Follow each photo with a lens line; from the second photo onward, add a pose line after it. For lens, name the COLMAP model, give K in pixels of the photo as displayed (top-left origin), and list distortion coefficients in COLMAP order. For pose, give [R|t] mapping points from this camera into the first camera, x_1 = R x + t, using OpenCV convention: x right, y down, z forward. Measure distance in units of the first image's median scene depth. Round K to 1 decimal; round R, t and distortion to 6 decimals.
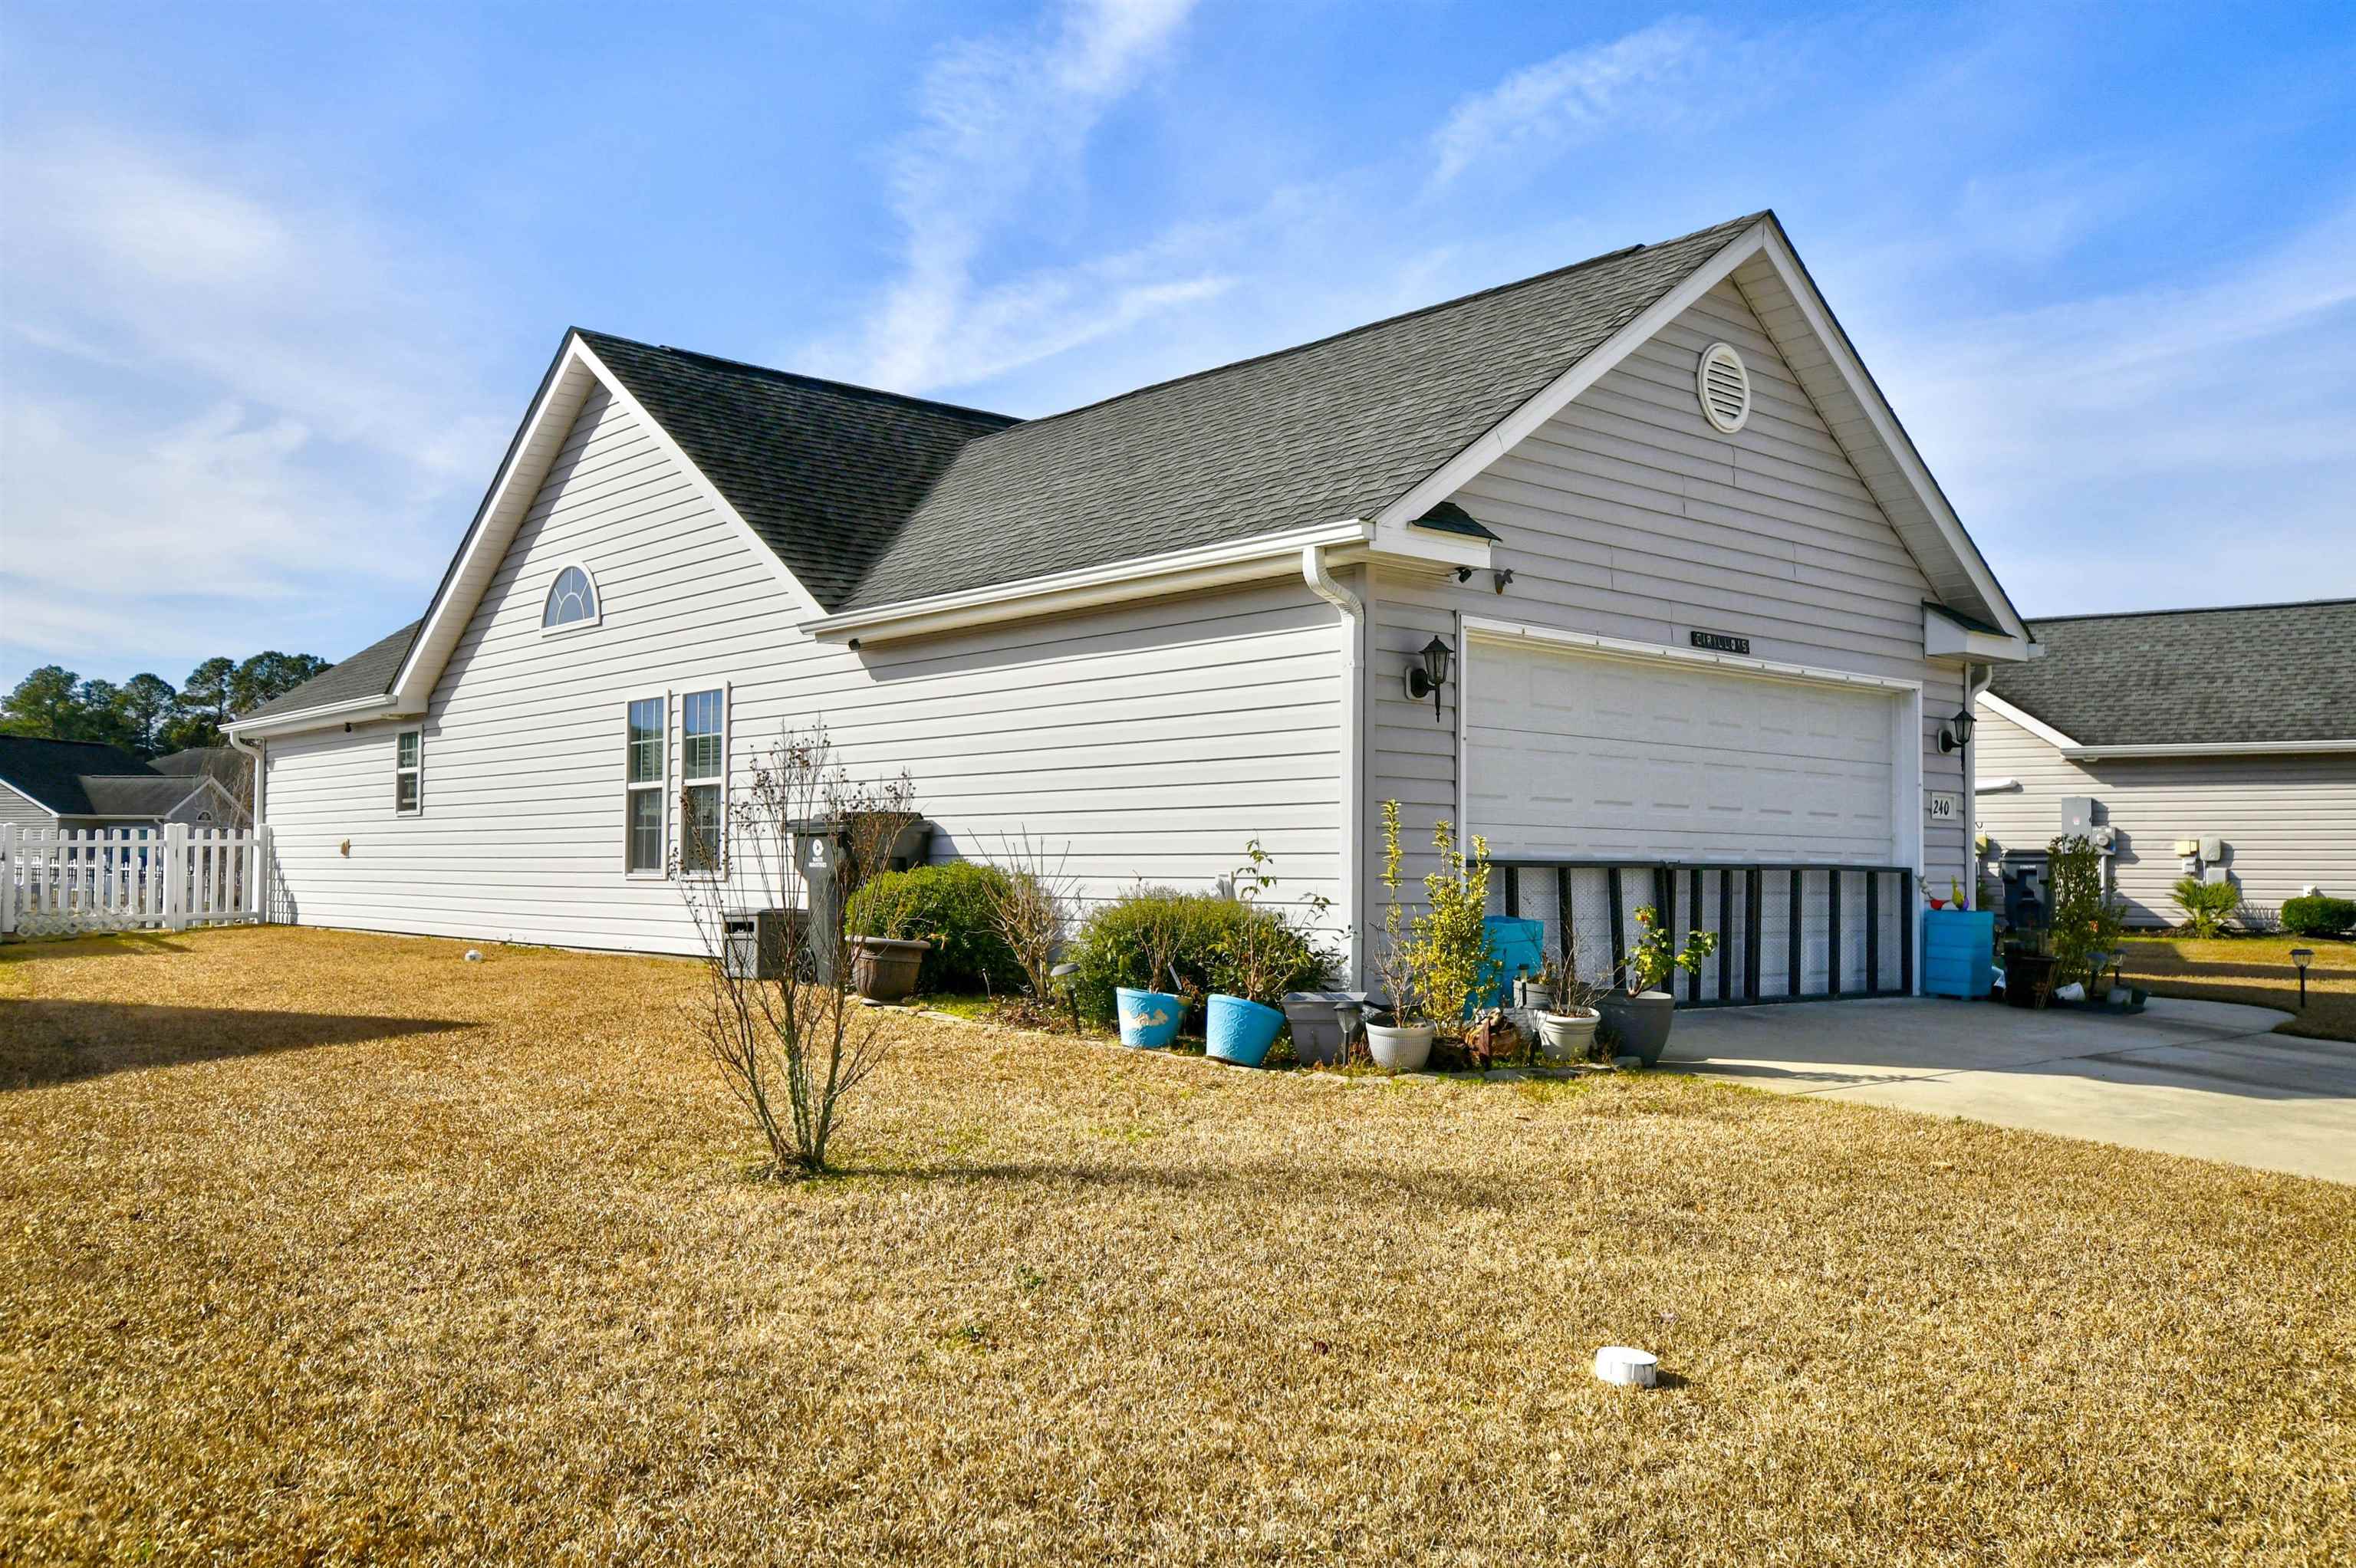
lens RADIAL K [[1864.4, 0, 1181.5], [0, 1864.4, 782.4], [0, 0, 1]] dist [0.011810, 0.009291]
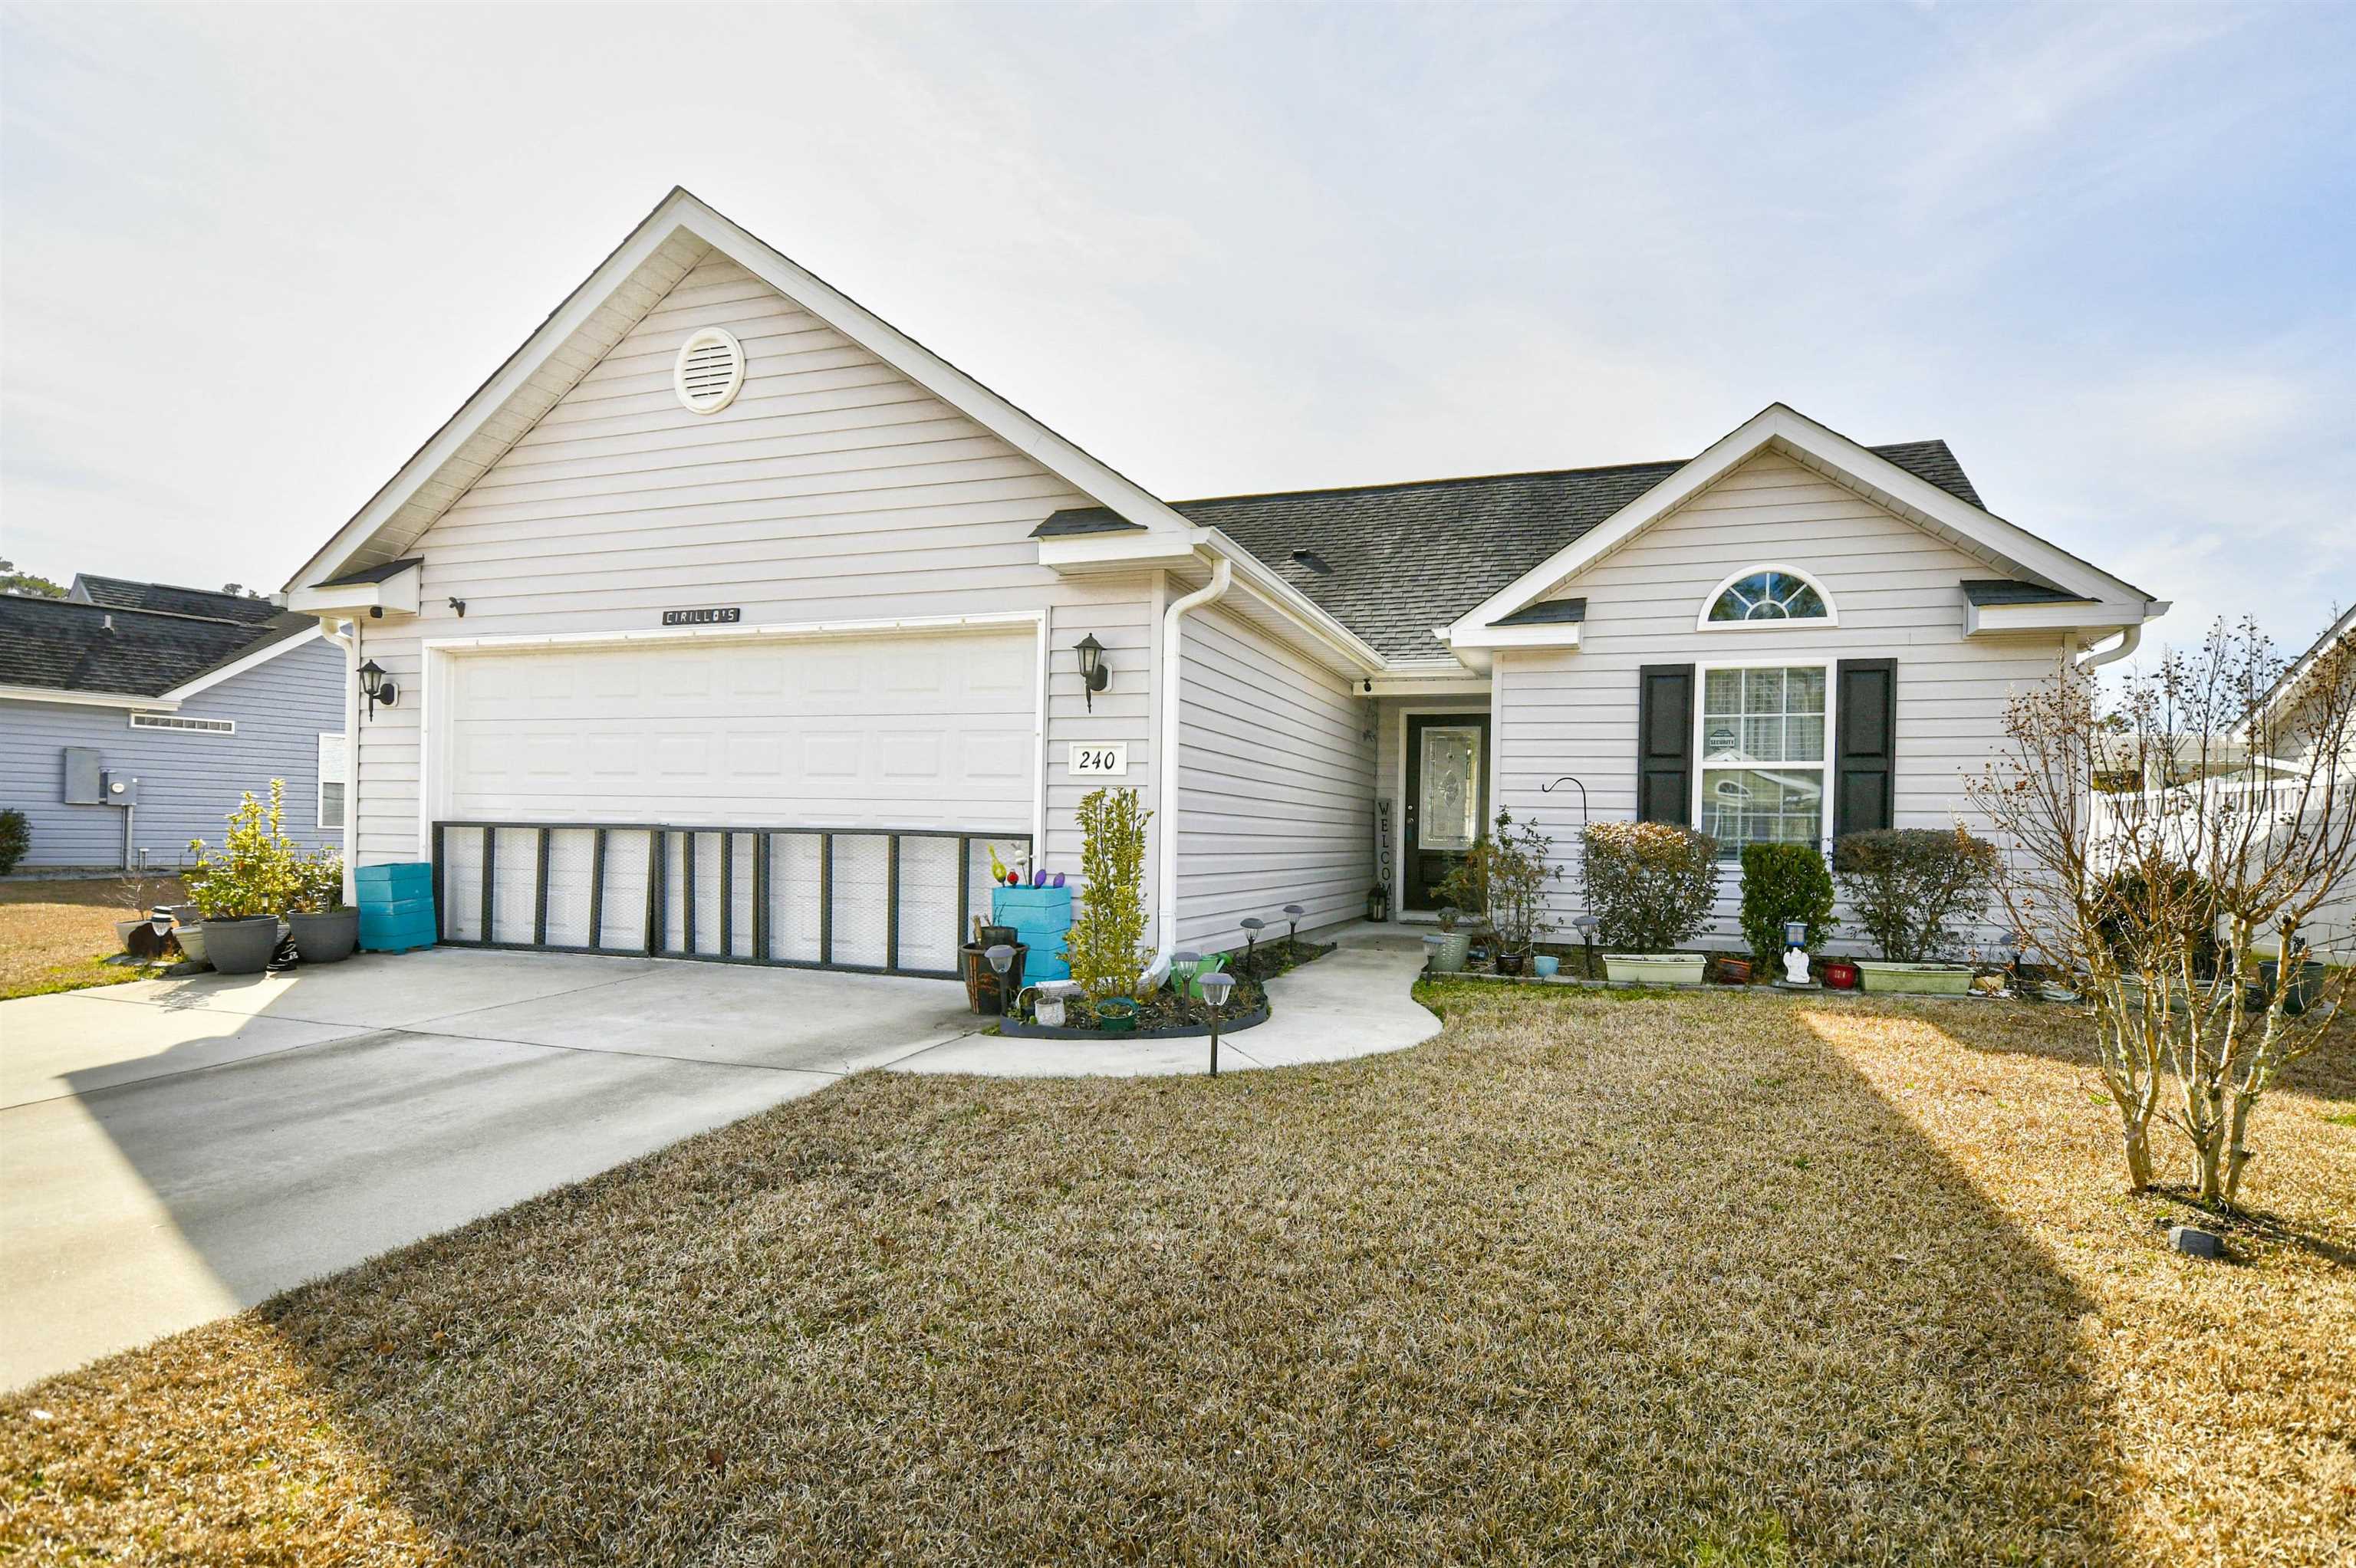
lens RADIAL K [[1225.2, 0, 1191.5], [0, 1225.2, 835.0], [0, 0, 1]] dist [-0.005643, -0.001045]
pose [[0.482194, -0.001609, -0.876063, 1.023912], [0.018511, 0.999794, 0.008353, 0.047391], [0.875869, -0.020244, 0.482124, 0.903147]]
